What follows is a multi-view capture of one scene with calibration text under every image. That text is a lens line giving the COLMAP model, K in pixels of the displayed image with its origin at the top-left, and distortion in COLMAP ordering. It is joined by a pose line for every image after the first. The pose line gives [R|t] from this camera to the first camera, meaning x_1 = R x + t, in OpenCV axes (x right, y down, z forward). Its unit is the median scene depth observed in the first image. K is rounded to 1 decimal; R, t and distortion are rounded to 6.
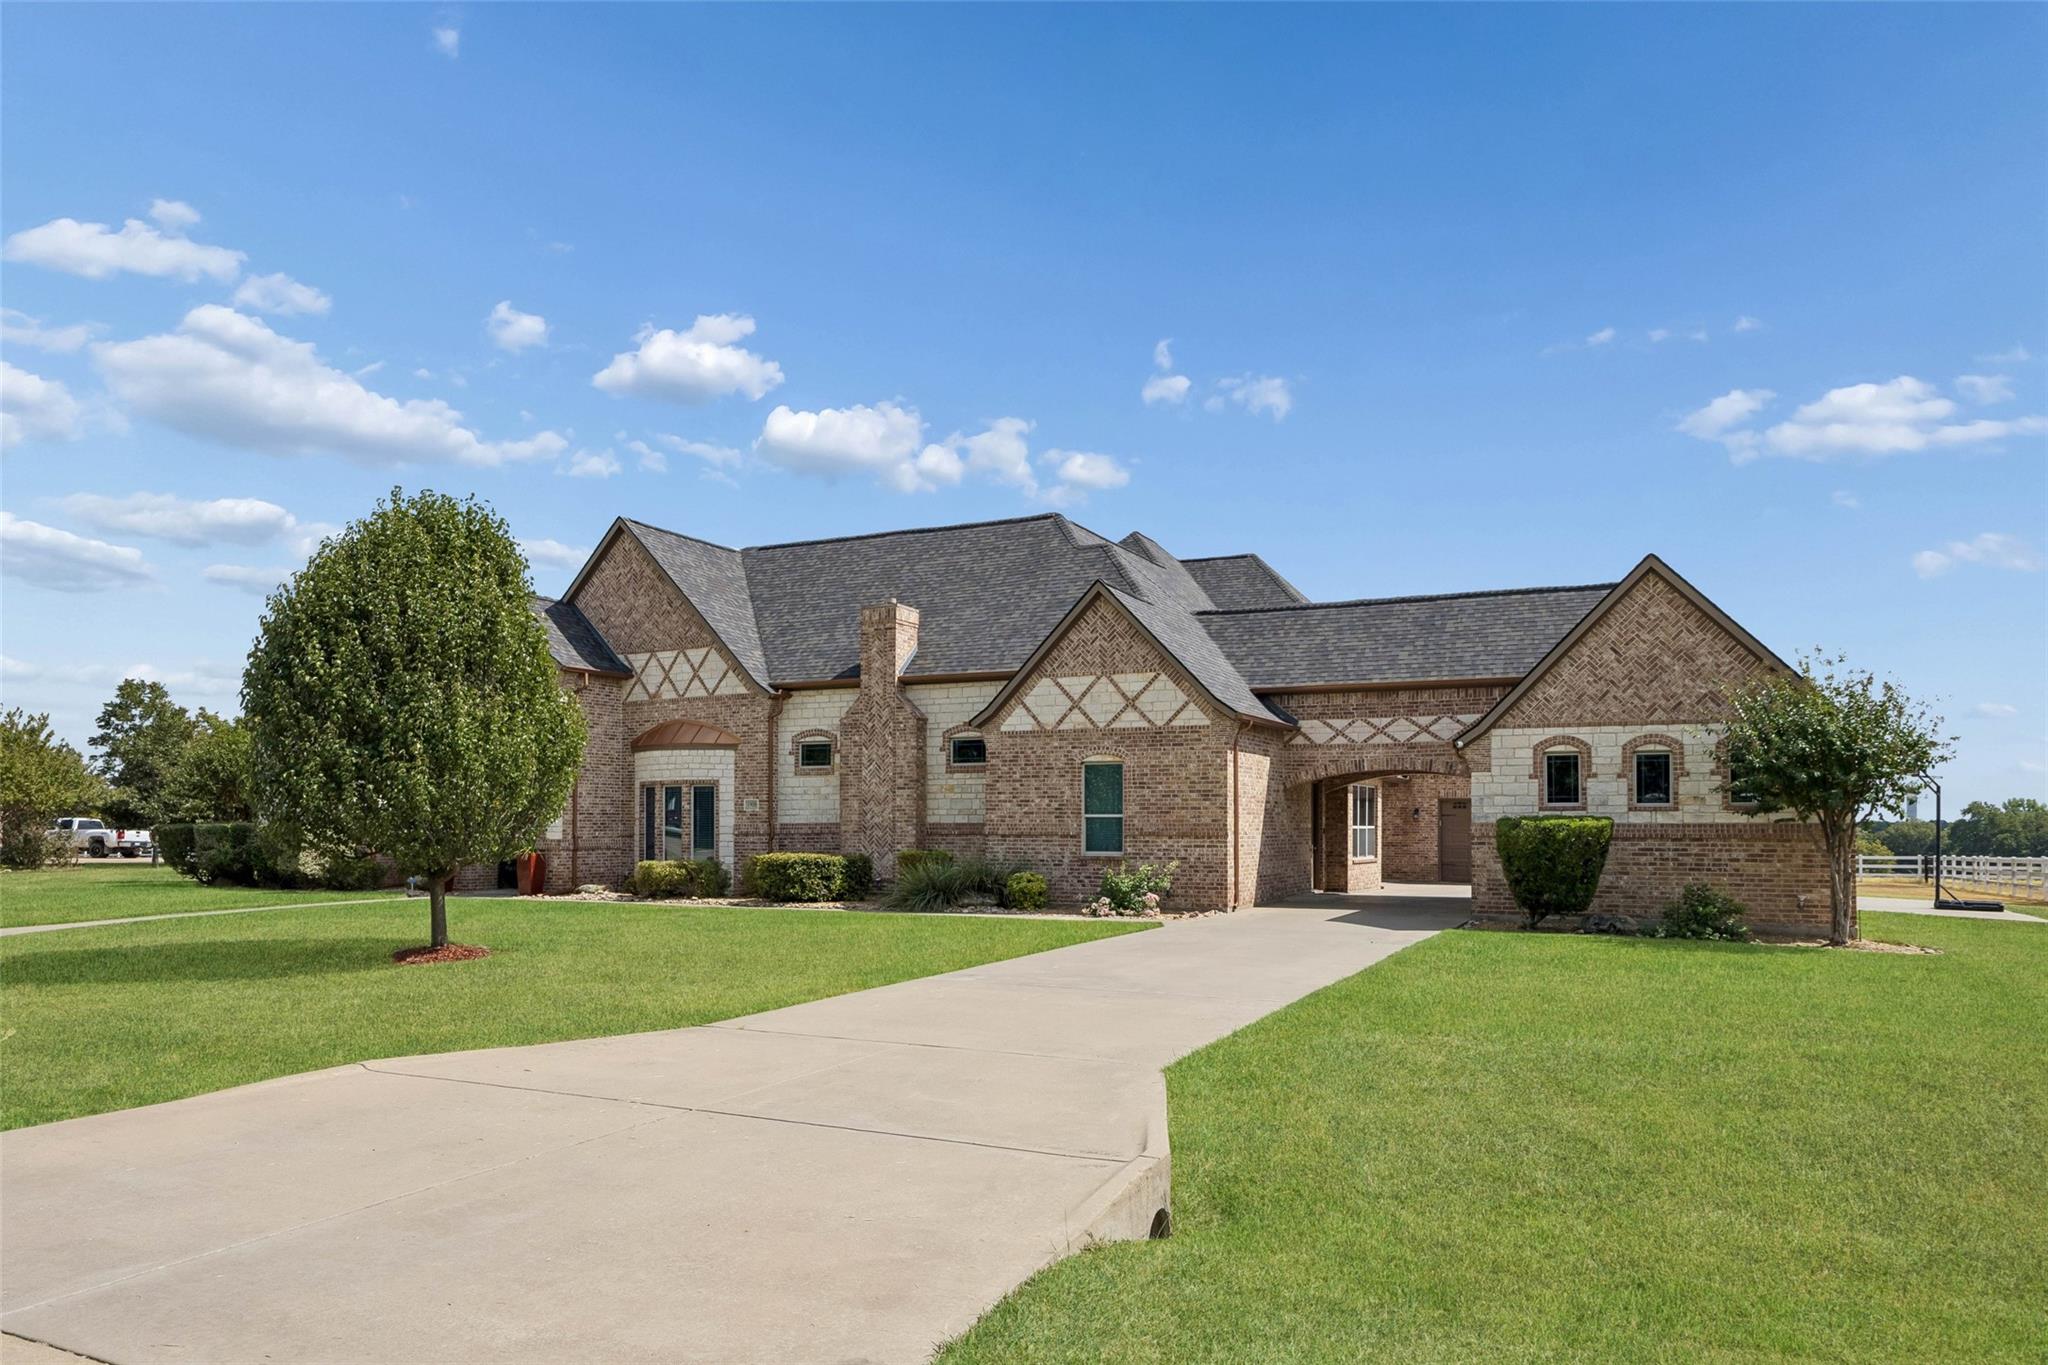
lens RADIAL K [[1345.5, 0, 1024.9], [0, 1345.5, 683.8], [0, 0, 1]] dist [0.002302, -0.000237]
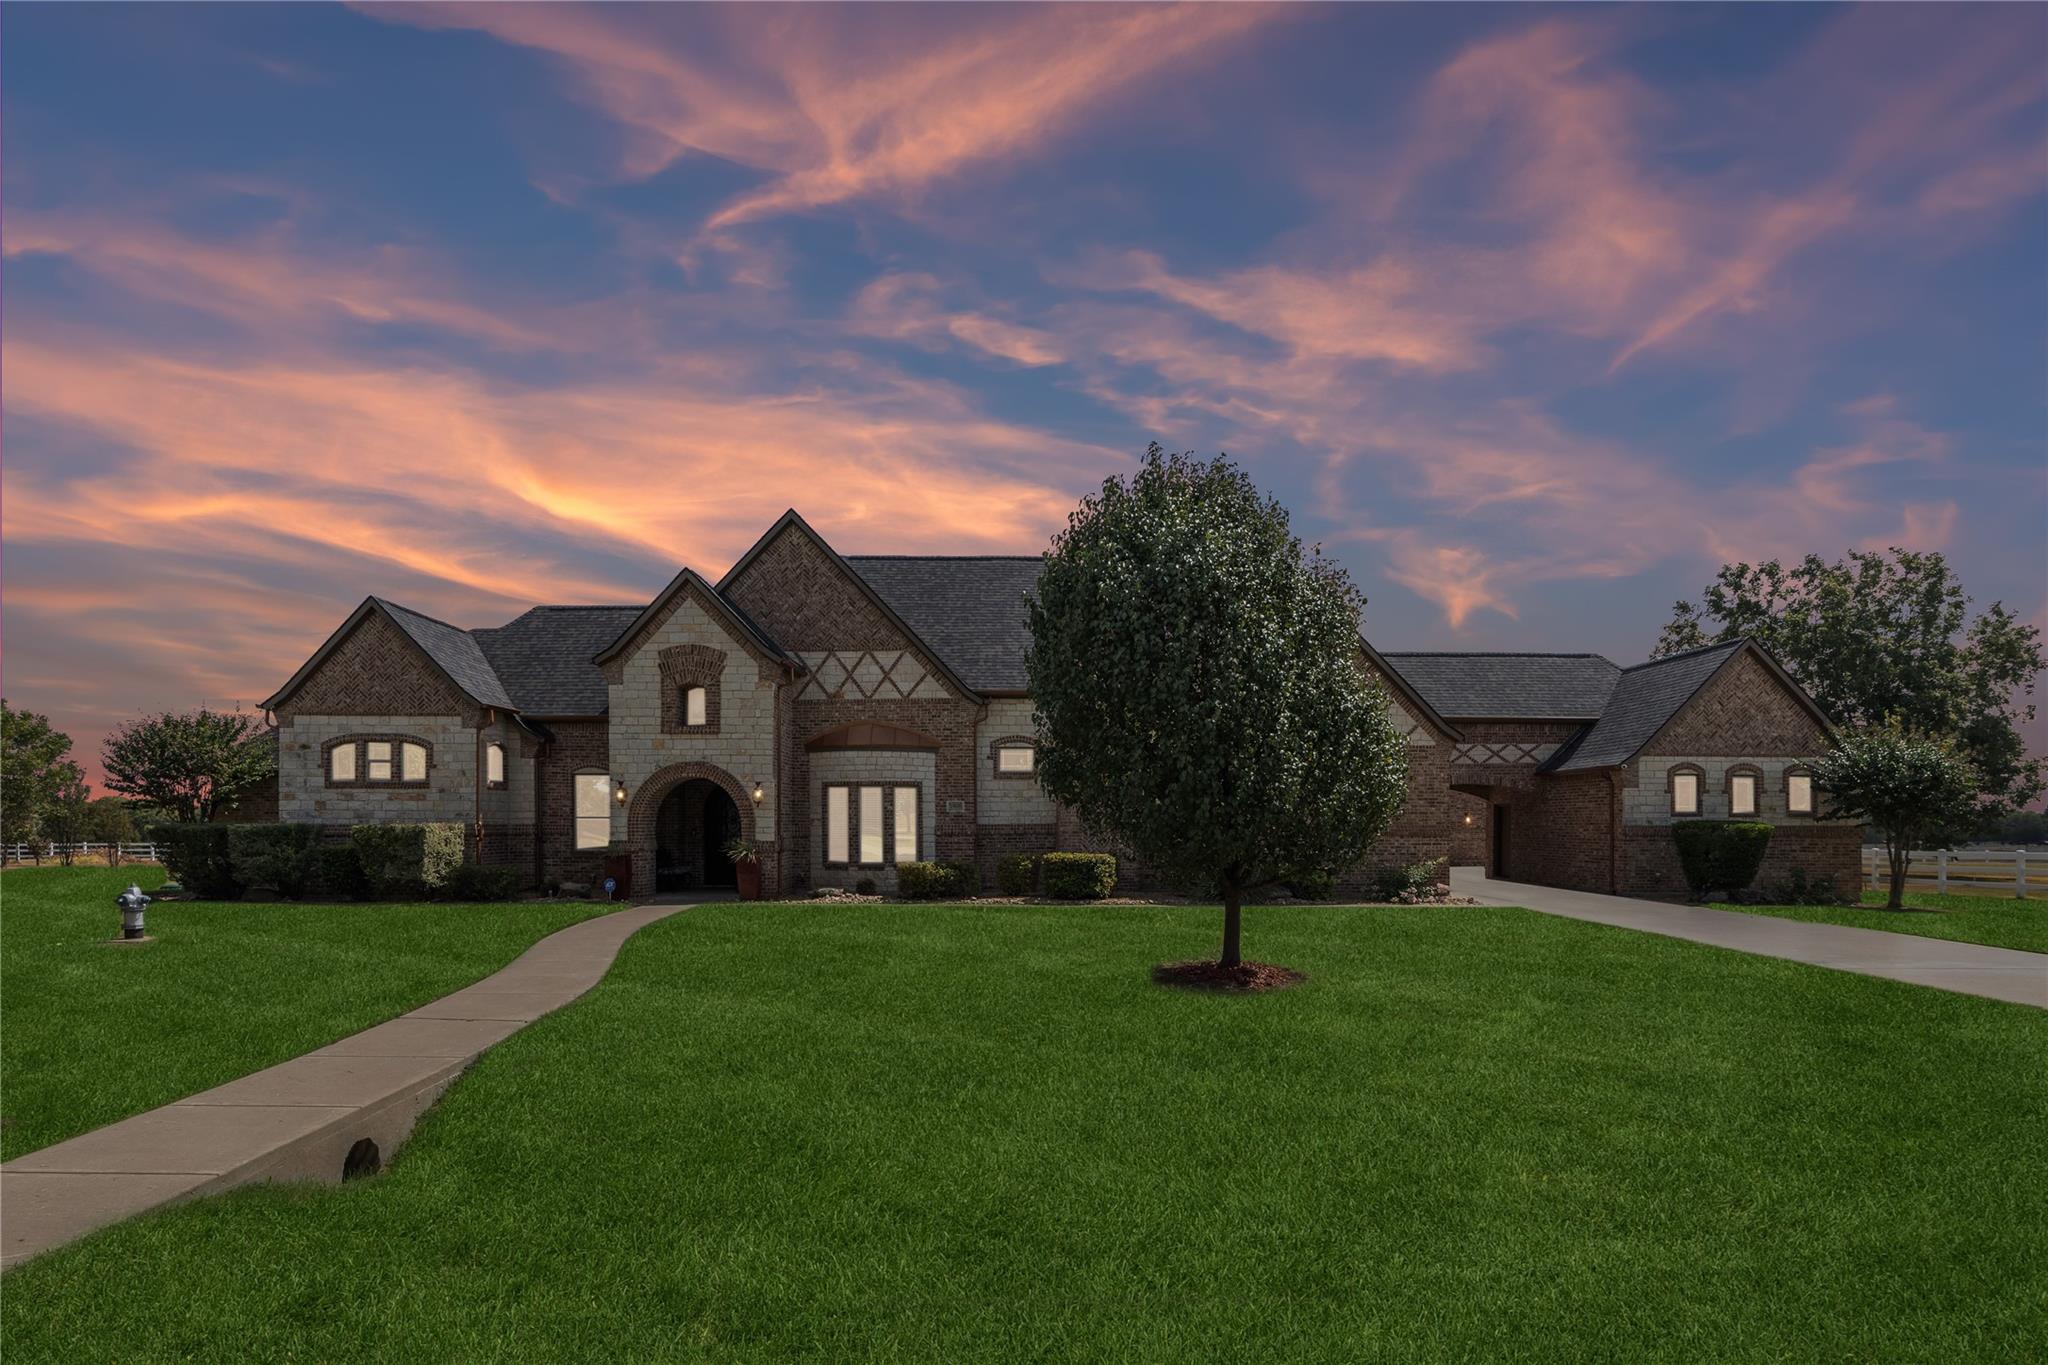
lens RADIAL K [[1081.3, 0, 1024.9], [0, 1081.3, 736.5], [0, 0, 1]] dist [-0.000346, -0.000227]
pose [[0.890528, 0.037861, 0.453350, -0.530950], [-0.048697, 0.998738, 0.012249, 0.023404], [-0.452314, -0.032985, 0.891248, 0.235615]]
